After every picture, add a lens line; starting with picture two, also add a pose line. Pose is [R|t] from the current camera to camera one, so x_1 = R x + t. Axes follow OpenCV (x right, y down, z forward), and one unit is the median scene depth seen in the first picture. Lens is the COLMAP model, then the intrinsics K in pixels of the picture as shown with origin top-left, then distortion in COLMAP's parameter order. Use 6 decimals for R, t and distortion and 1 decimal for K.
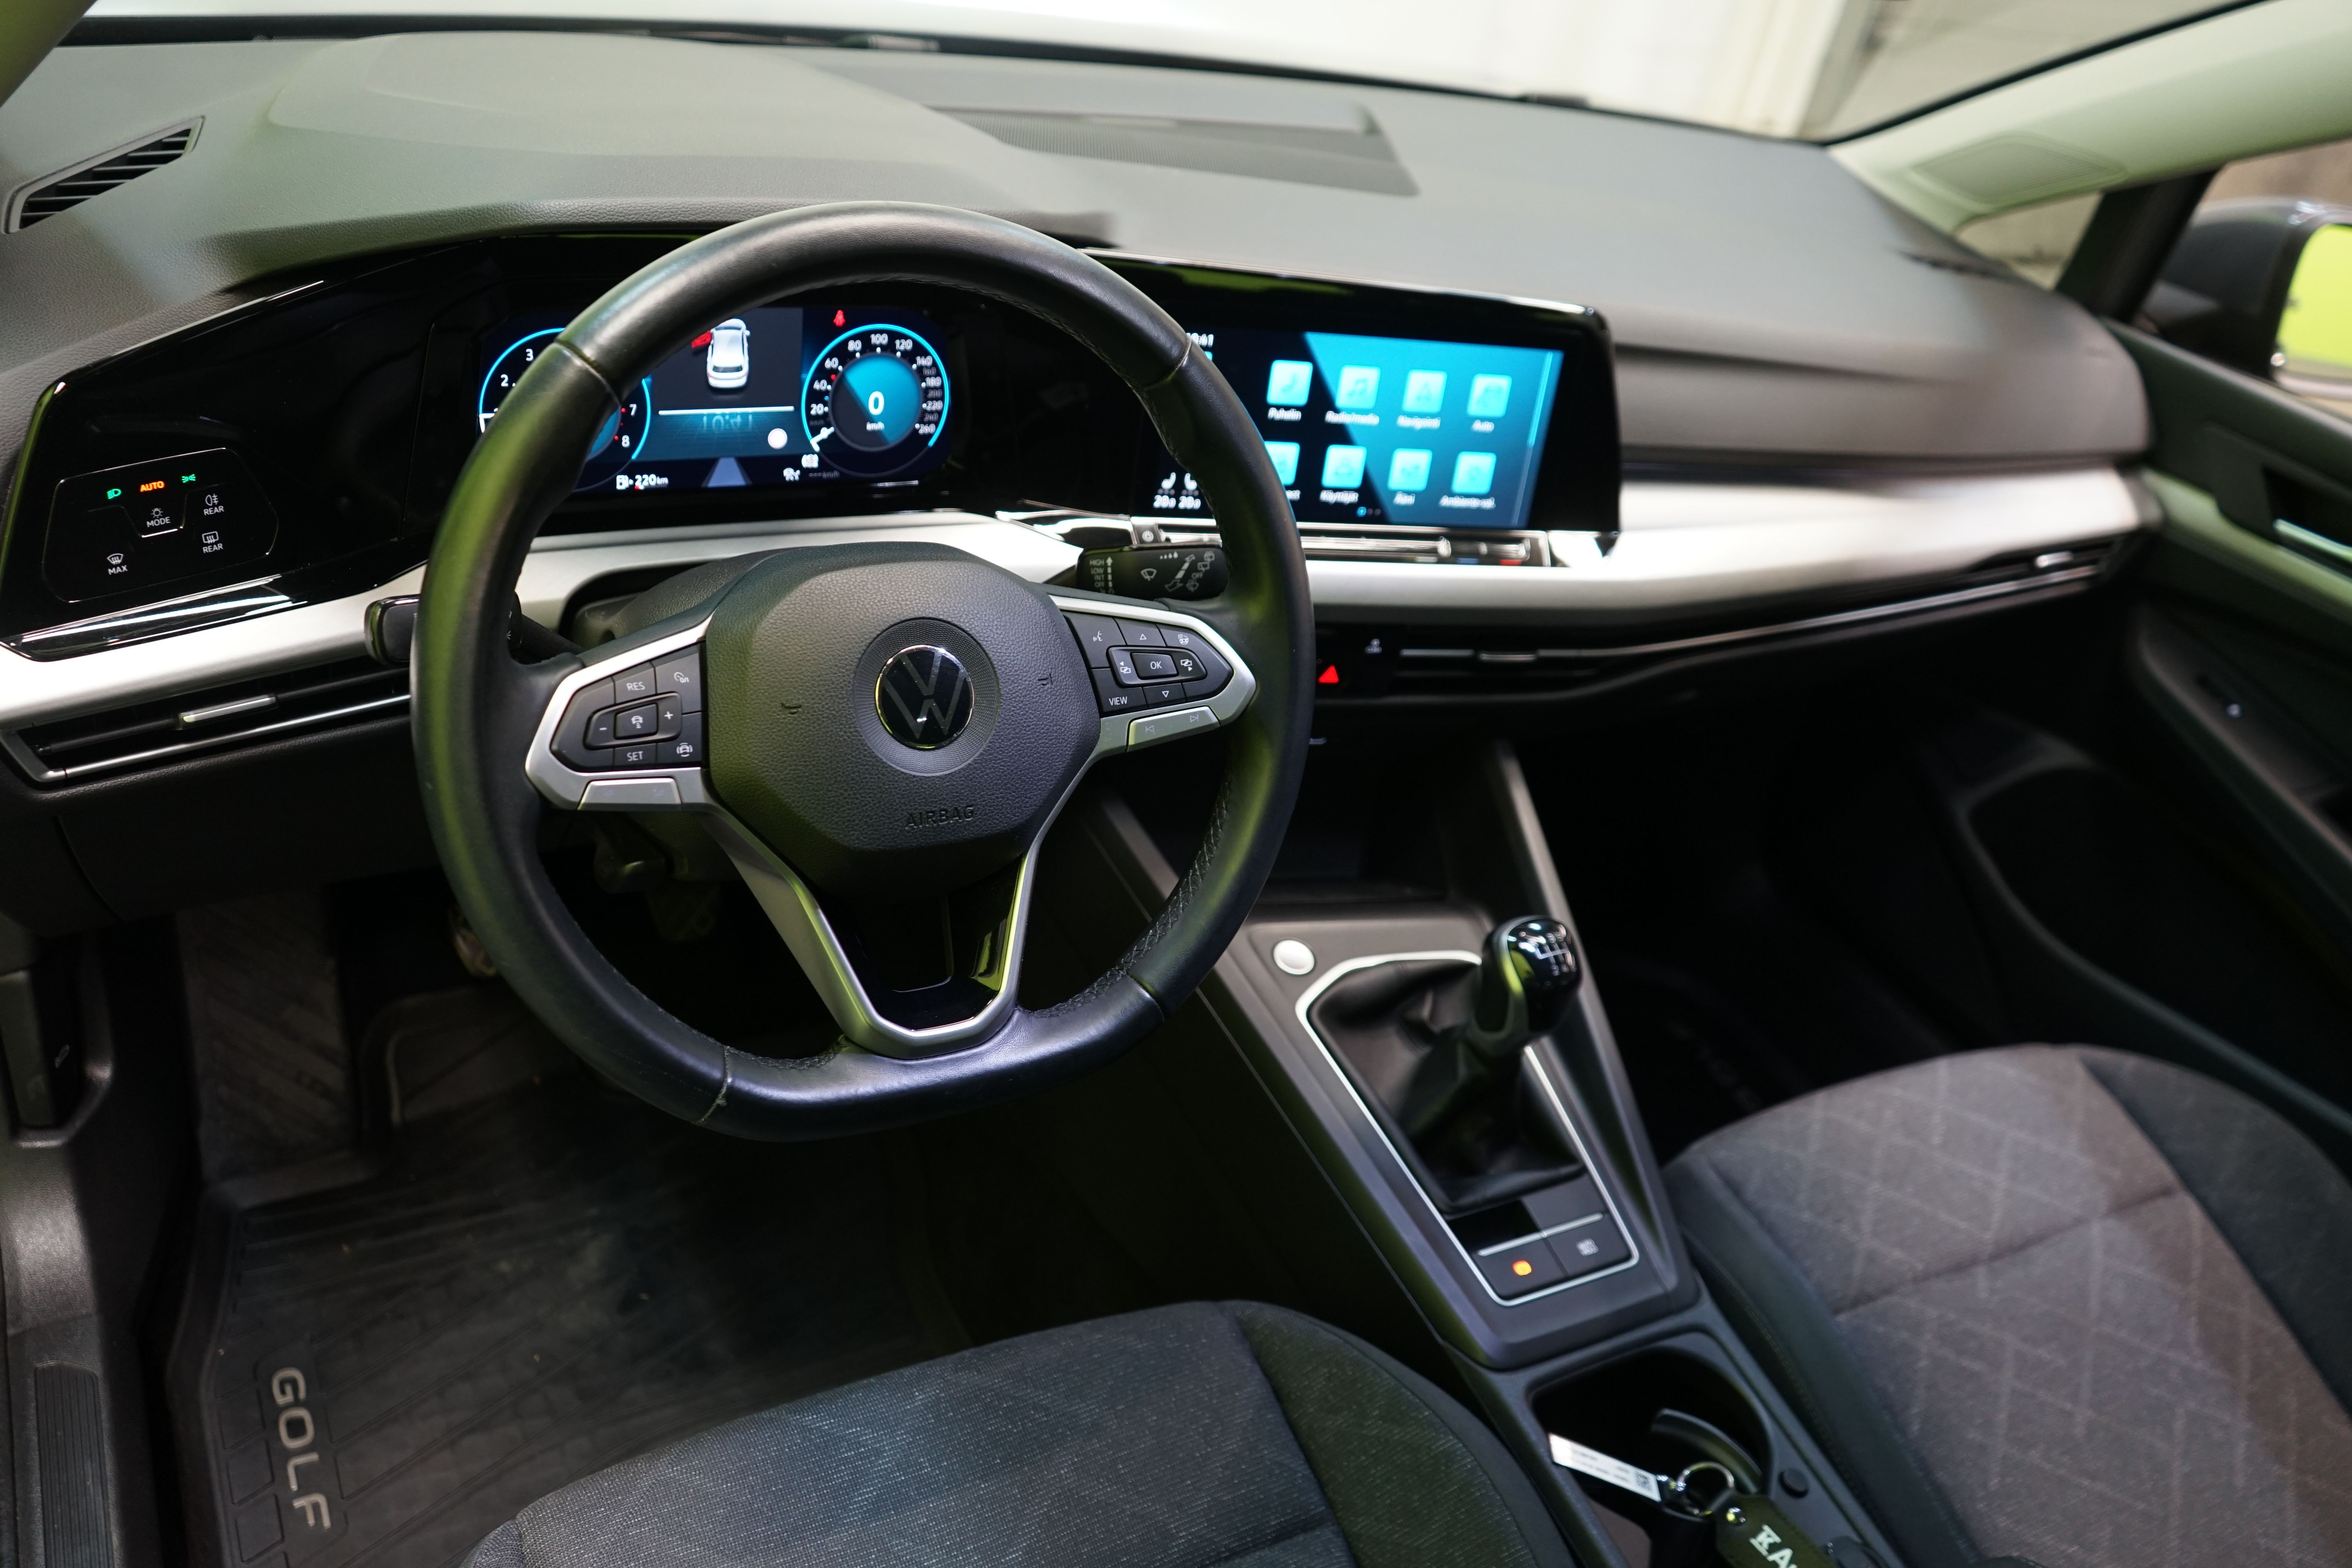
lens RADIAL K [[1902.0, 0, 1180.5], [0, 1902.0, 786.7], [0, 0, 1]] dist [-0.018942, -0.004747]
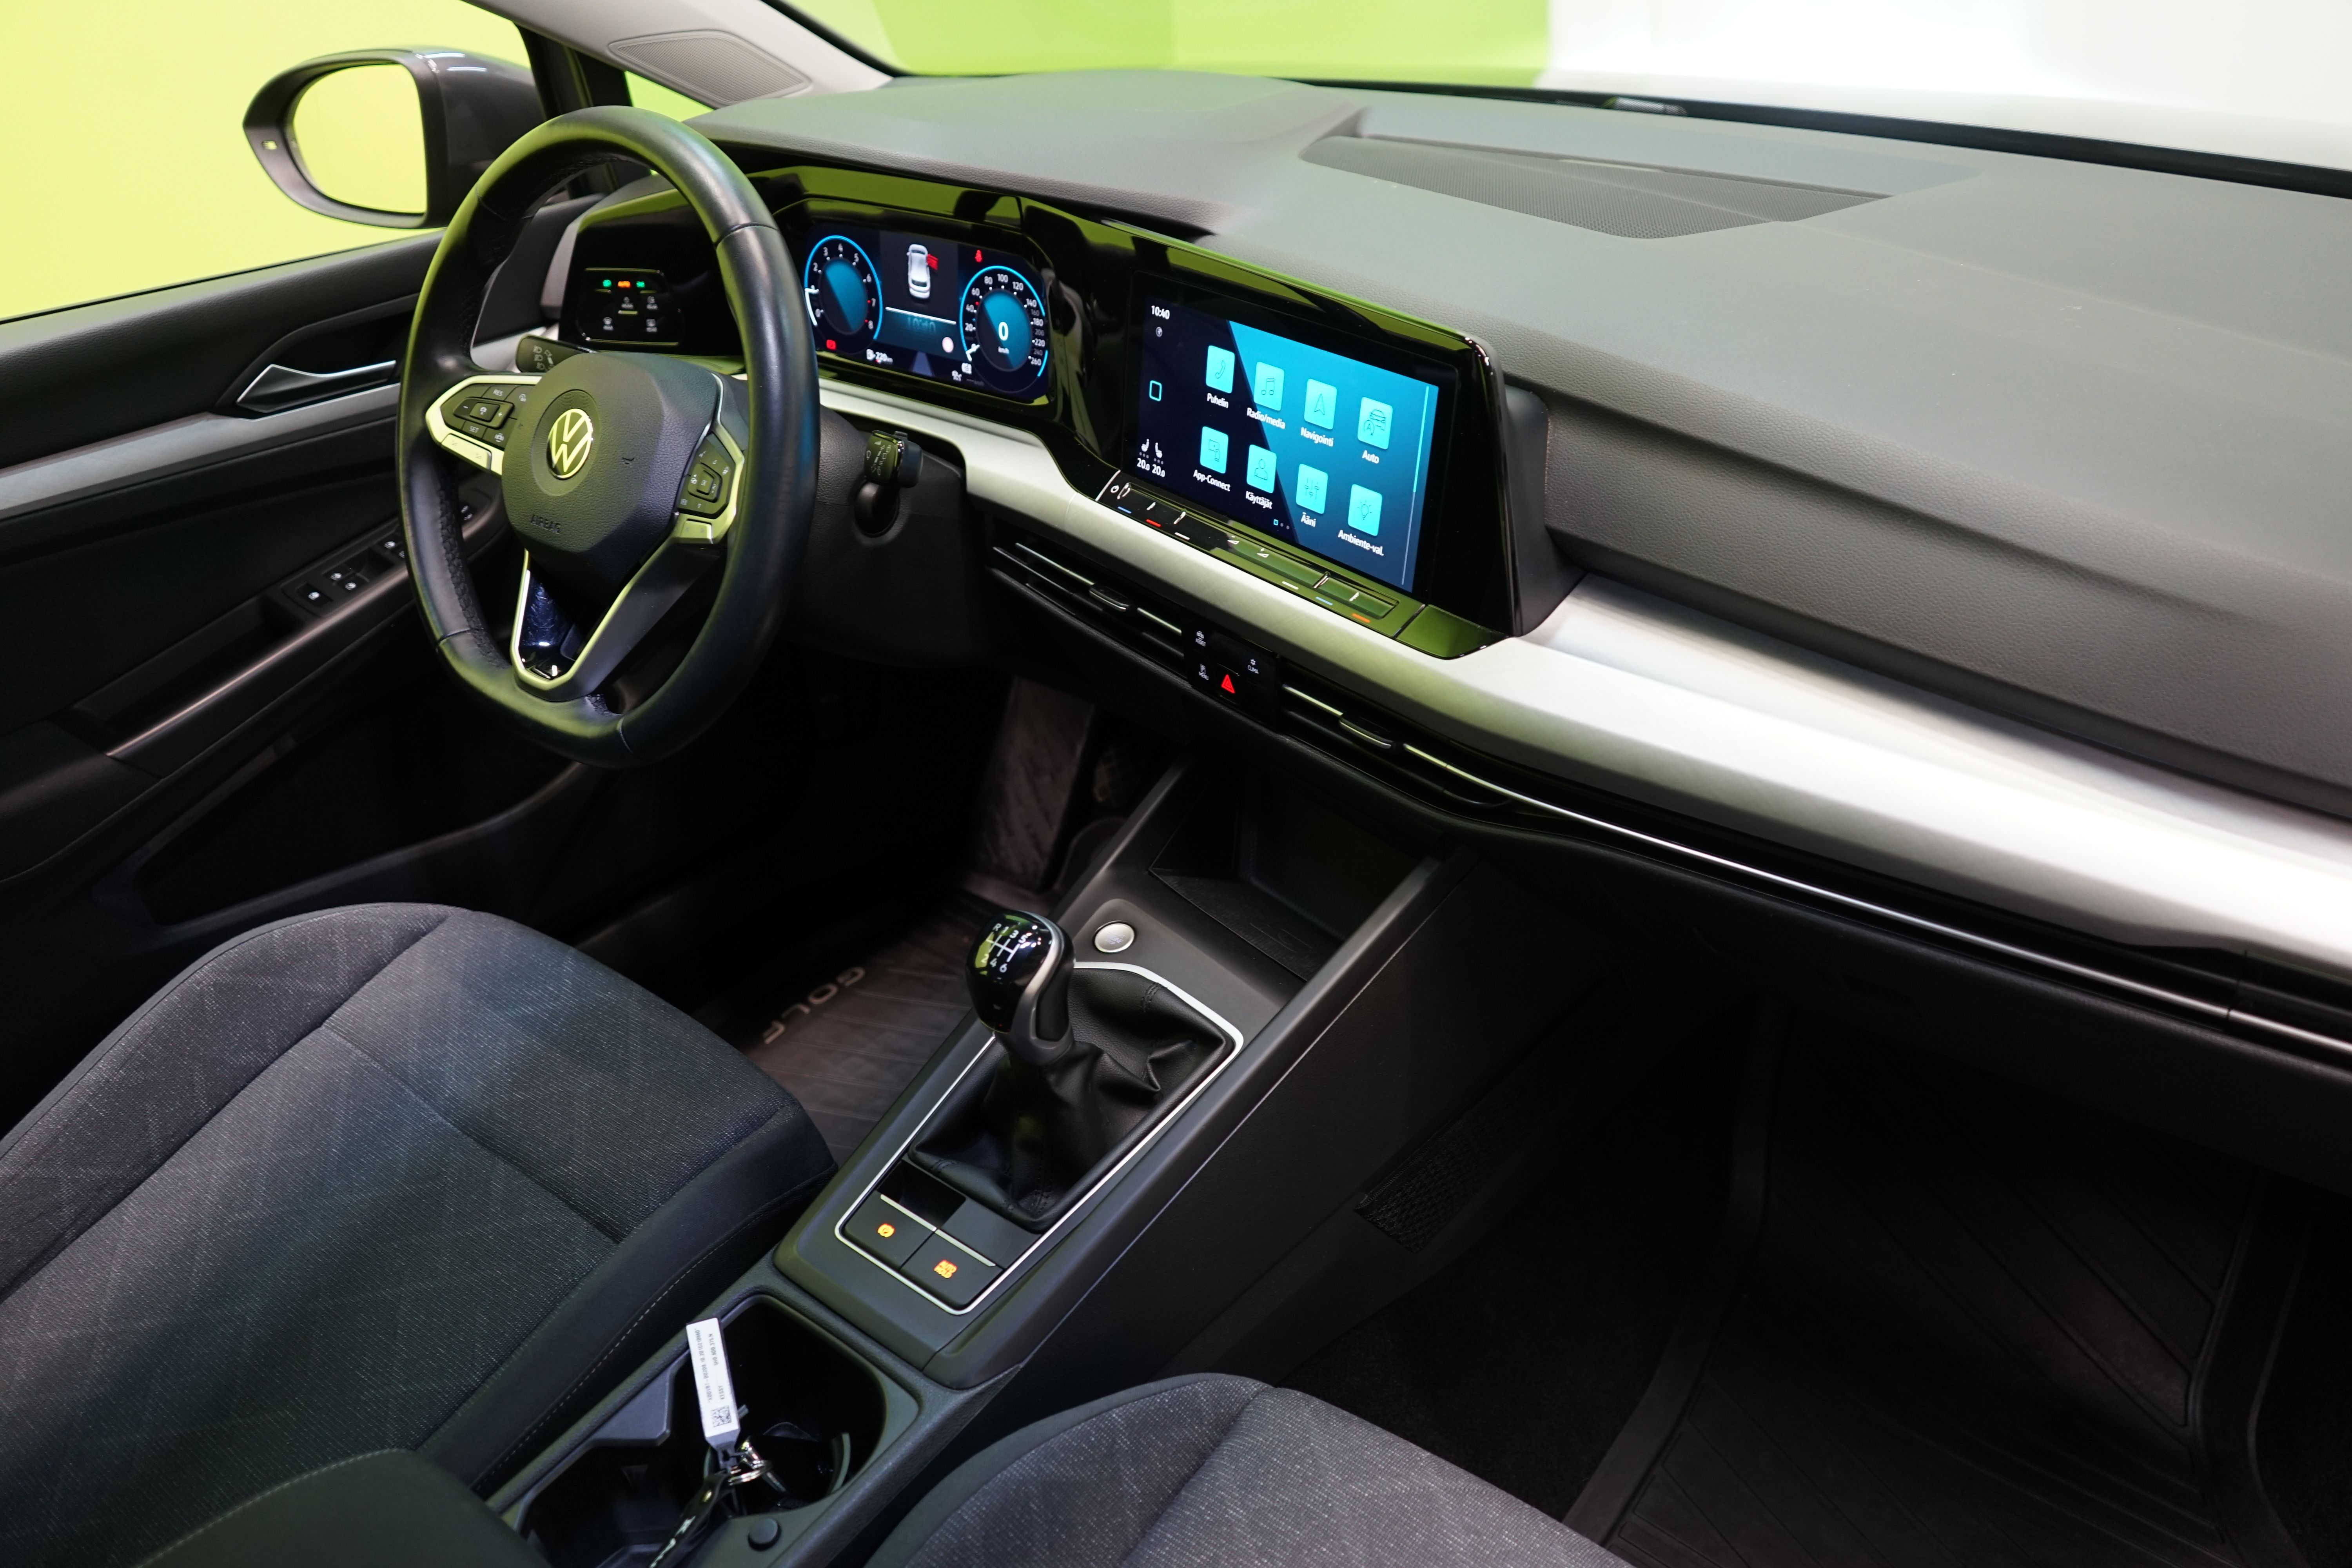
lens RADIAL K [[1902.0, 0, 1179.8], [0, 1902.0, 784.9], [0, 0, 1]] dist [-0.018942, -0.004747]
pose [[0.335219, 0.294872, -0.894807, 1.062100], [-0.401091, 0.904059, 0.147661, -0.162257], [0.852499, 0.309400, 0.421328, 0.663026]]
